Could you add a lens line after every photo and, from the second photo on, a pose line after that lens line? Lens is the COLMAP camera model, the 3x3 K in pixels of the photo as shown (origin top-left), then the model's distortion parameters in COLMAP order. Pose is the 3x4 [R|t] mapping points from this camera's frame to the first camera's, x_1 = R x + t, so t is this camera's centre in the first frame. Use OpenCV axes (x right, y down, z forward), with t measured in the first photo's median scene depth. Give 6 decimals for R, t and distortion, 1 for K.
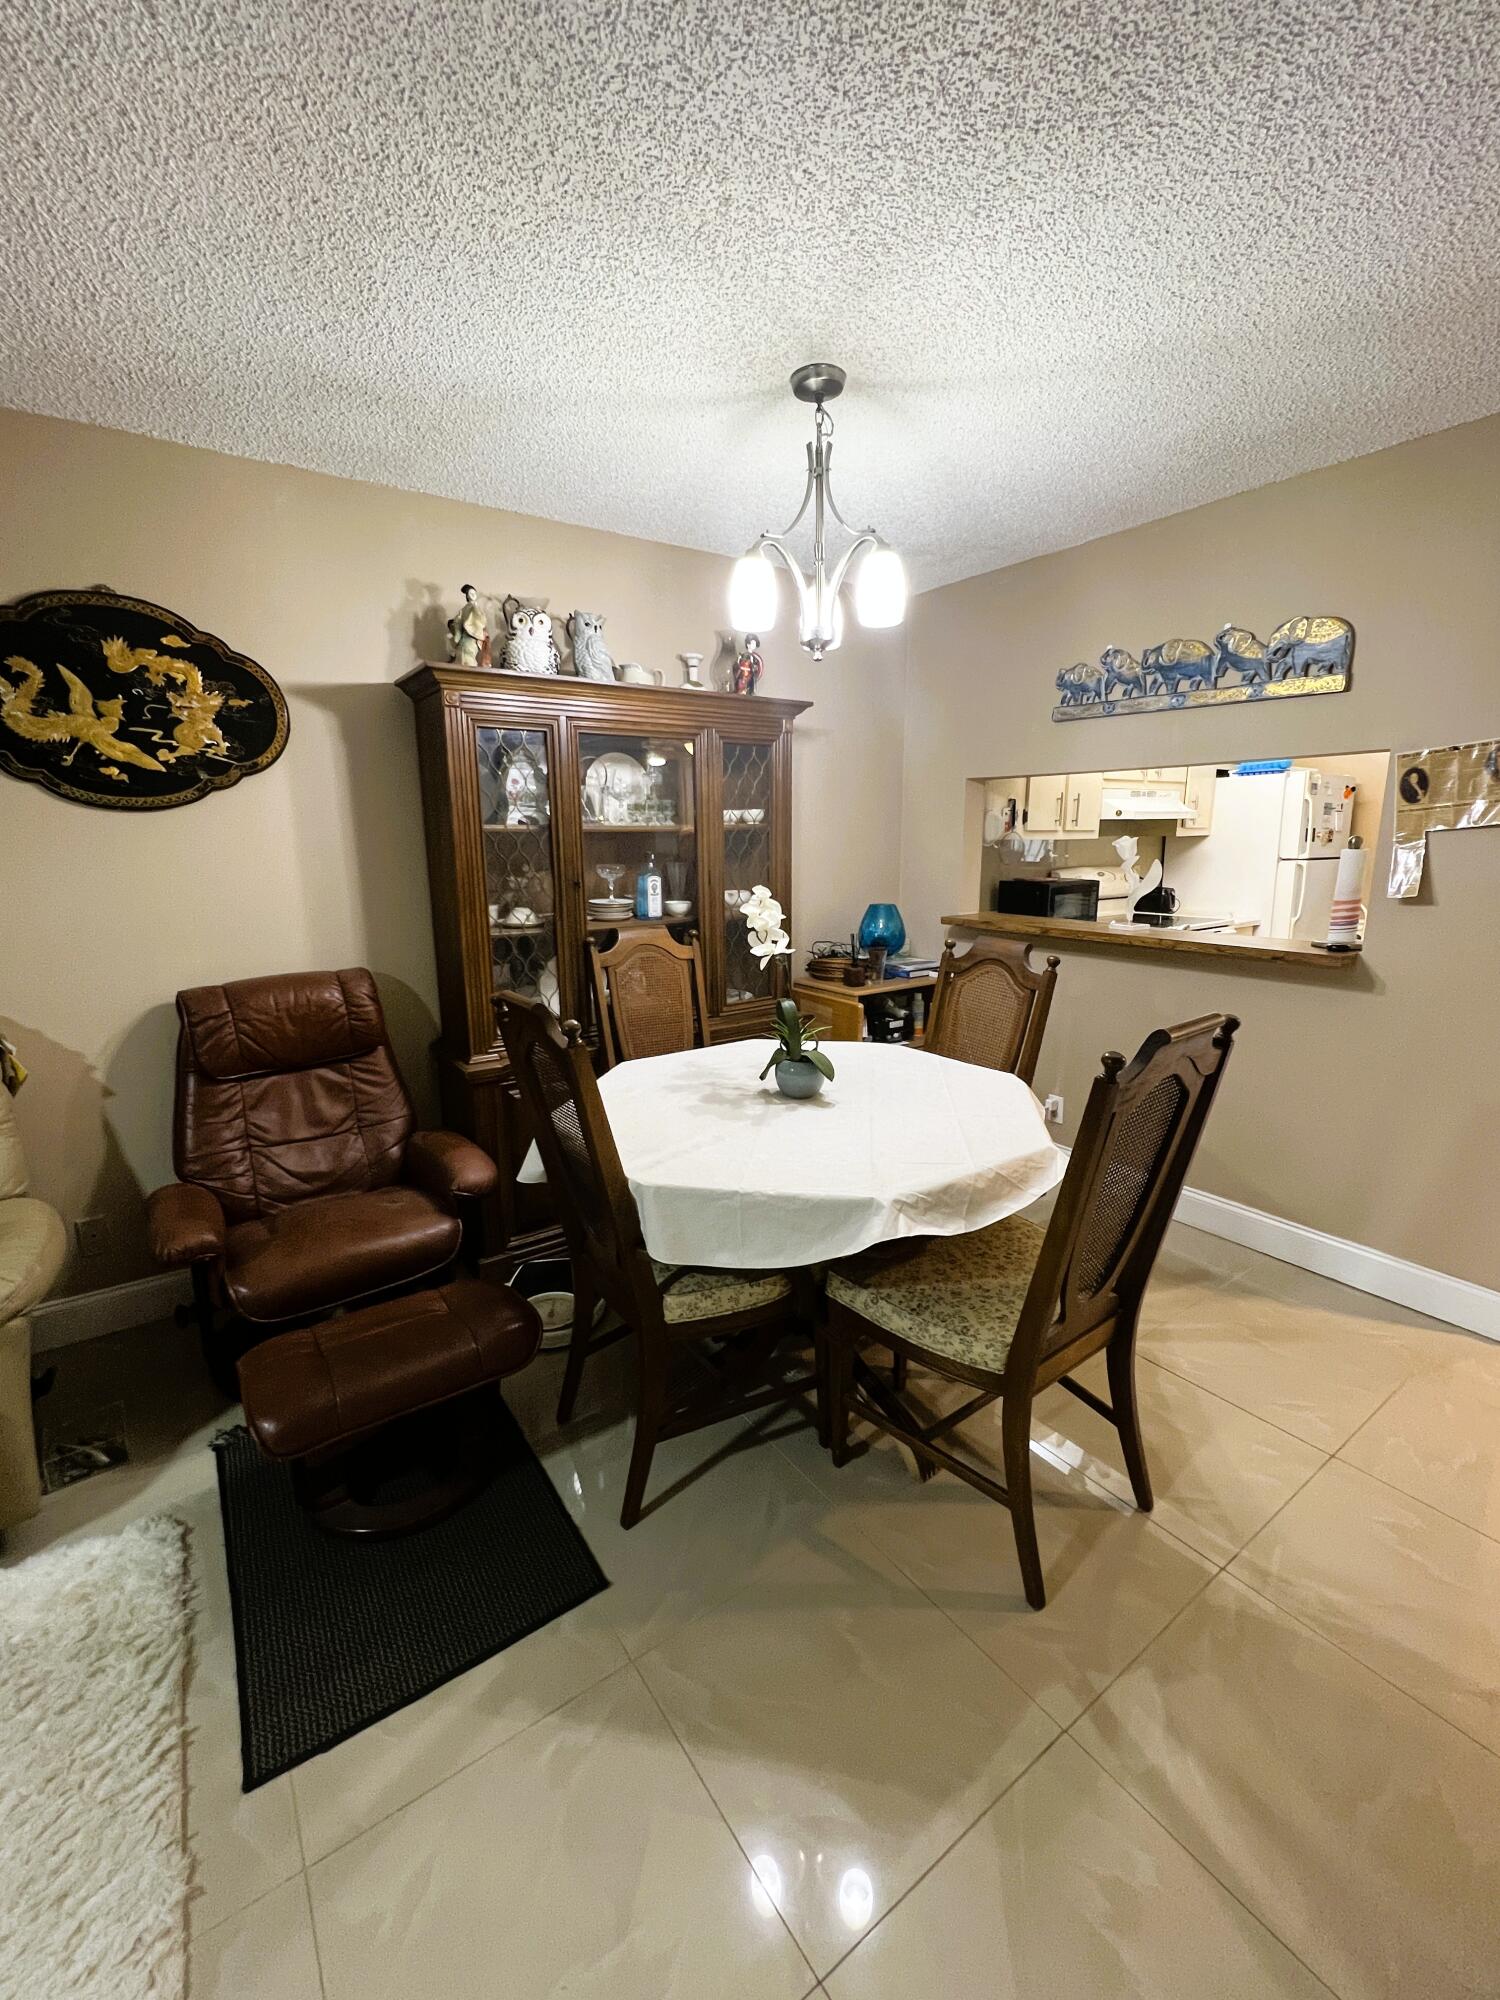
lens RADIAL K [[831.0, 0, 755.1], [0, 831.0, 998.1], [0, 0, 1]] dist [-0.000149, 0.000470]
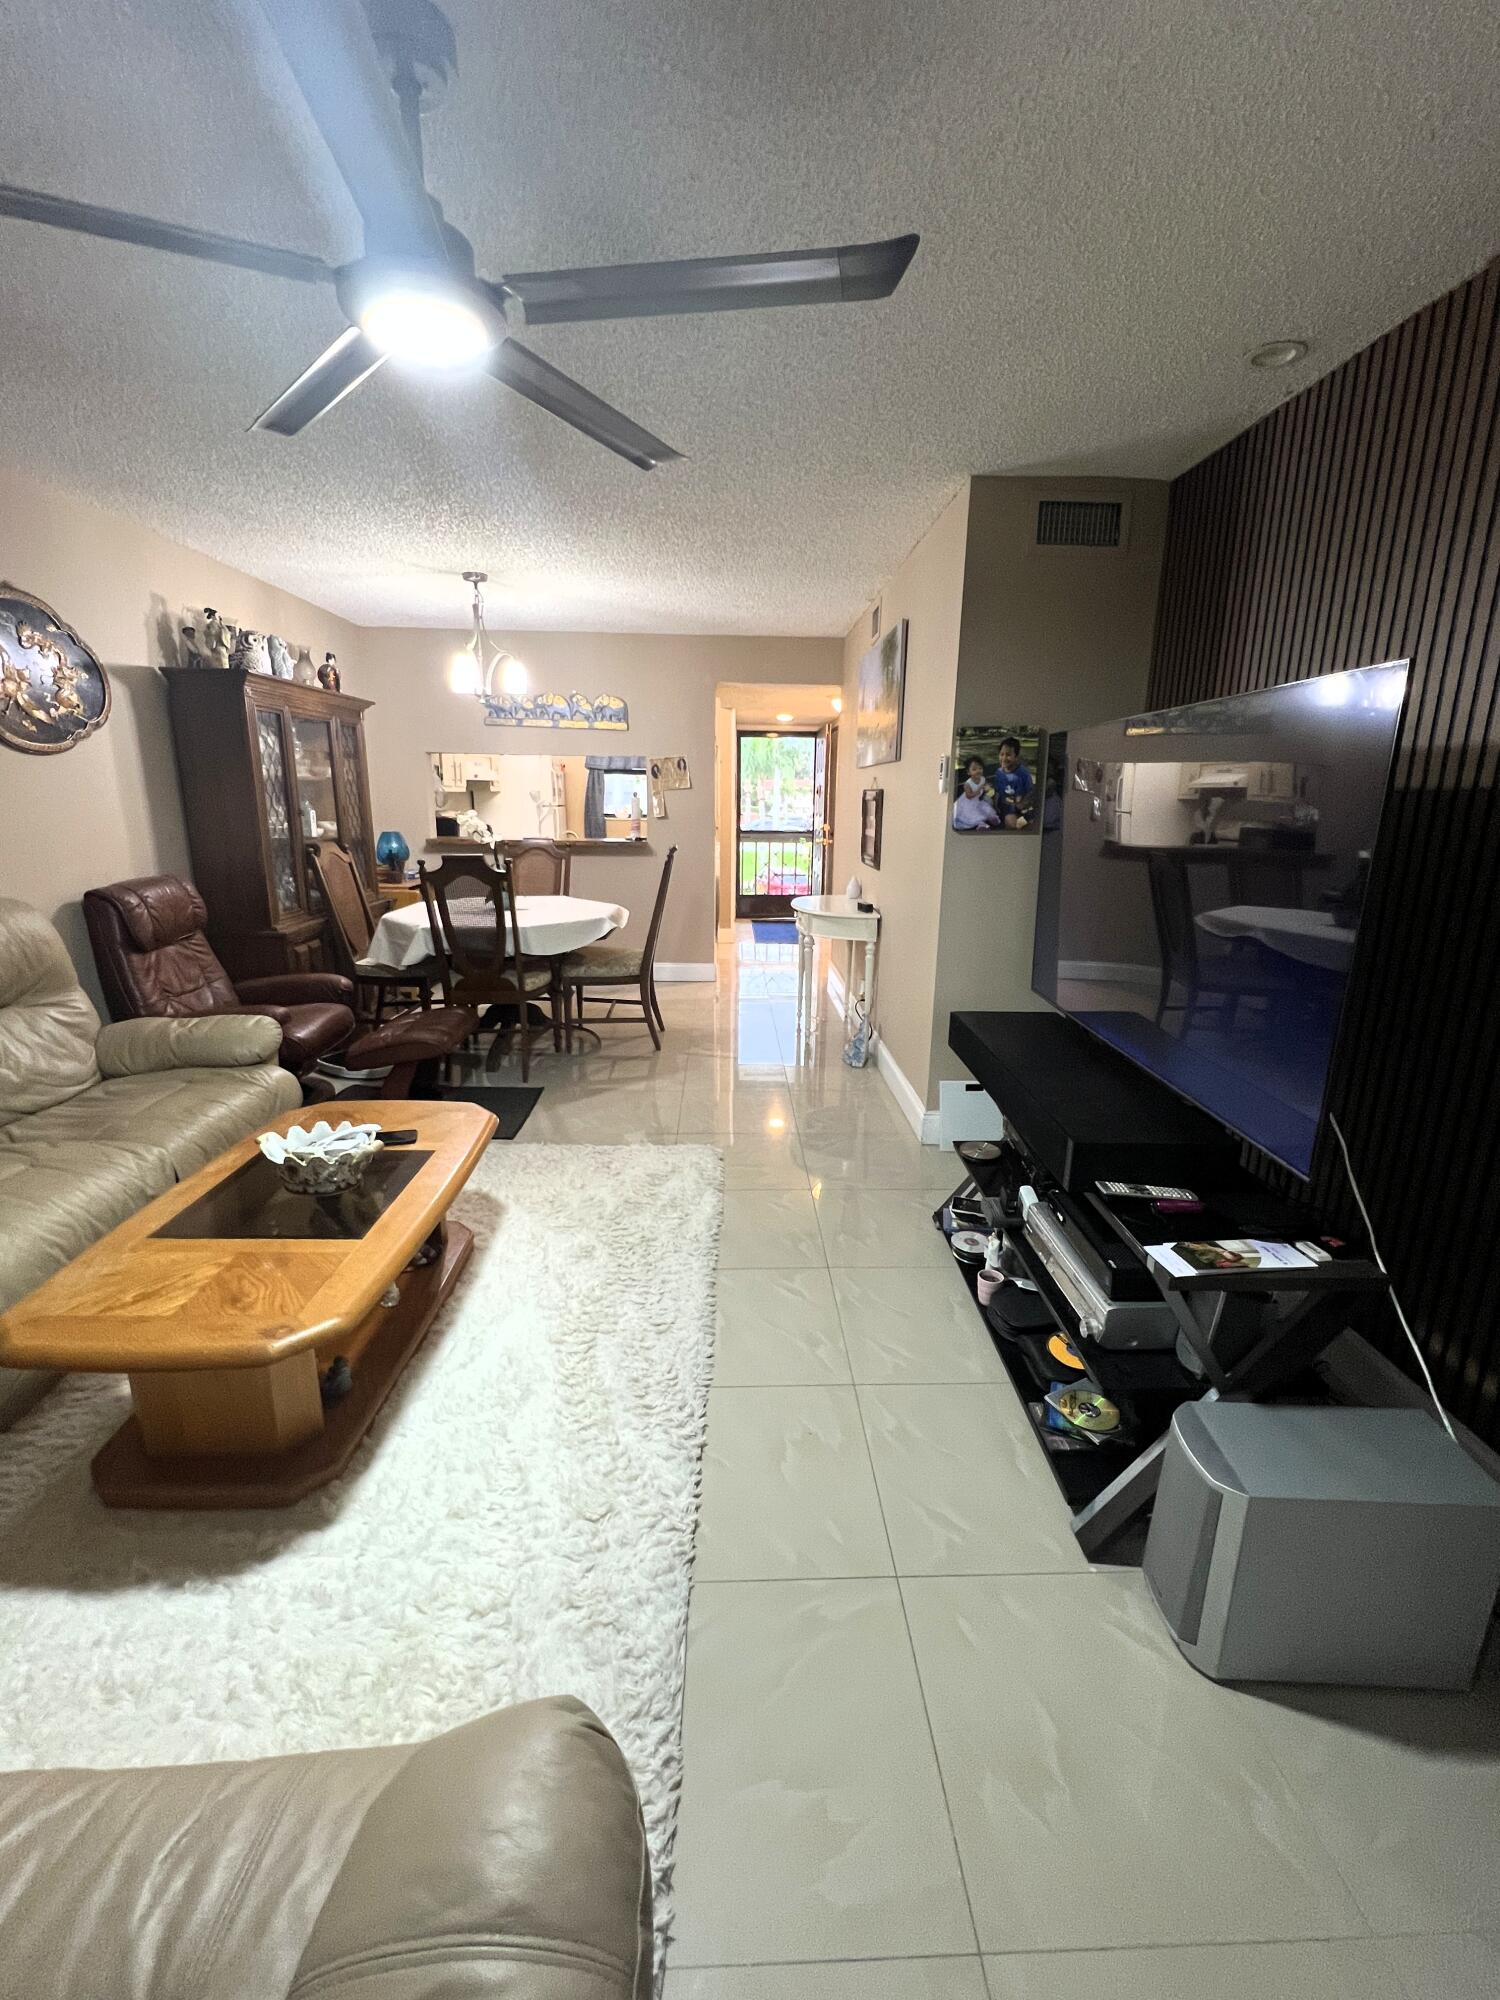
lens RADIAL K [[831.0, 0, 755.1], [0, 831.0, 998.1], [0, 0, 1]] dist [-0.000149, 0.000470]
pose [[0.551575, -0.183078, 0.813786, -1.133485], [0.144664, 0.981827, 0.122831, 0.142149], [-0.821485, 0.049975, 0.568036, -0.601390]]
